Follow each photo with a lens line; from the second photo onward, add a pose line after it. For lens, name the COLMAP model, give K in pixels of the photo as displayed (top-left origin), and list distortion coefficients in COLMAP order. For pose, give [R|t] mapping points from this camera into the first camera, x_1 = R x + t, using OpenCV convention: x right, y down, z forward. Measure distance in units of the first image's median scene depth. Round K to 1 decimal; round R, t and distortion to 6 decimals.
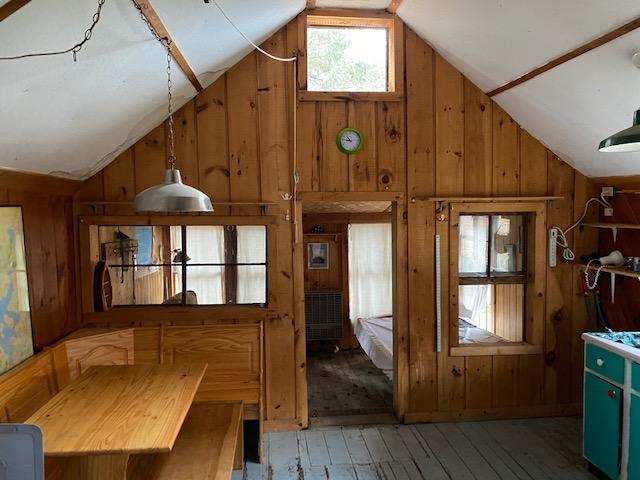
lens RADIAL K [[479.7, 0, 323.1], [0, 479.7, 238.0], [0, 0, 1]] dist [0.009161, -0.004662]
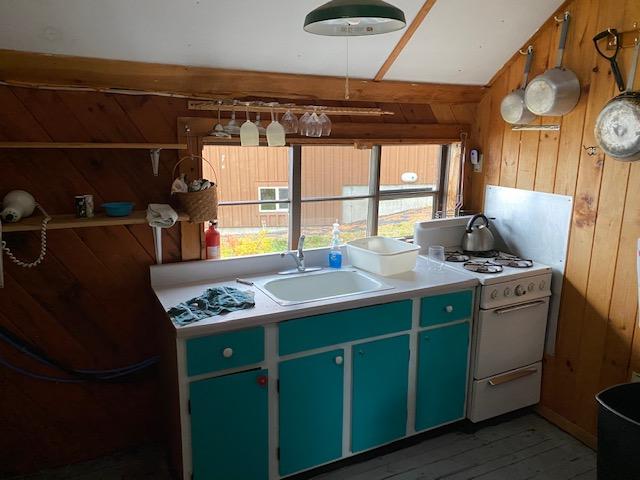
lens RADIAL K [[479.7, 0, 314.5], [0, 479.7, 236.0], [0, 0, 1]] dist [0.009161, -0.004662]
pose [[-0.338953, -0.189382, 0.921545, -0.031457], [0.049449, 0.974590, 0.218471, -0.026911], [-0.939503, 0.119621, -0.320975, 0.831466]]
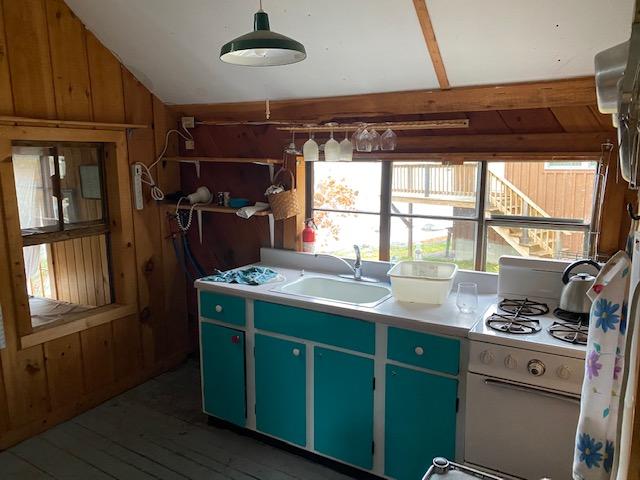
lens RADIAL K [[479.7, 0, 319.1], [0, 479.7, 239.5], [0, 0, 1]] dist [0.009161, -0.004662]
pose [[0.607832, -0.130121, 0.783332, 0.000942], [0.044572, 0.990518, 0.129951, 0.016030], [-0.792814, -0.044074, 0.607868, 0.237533]]
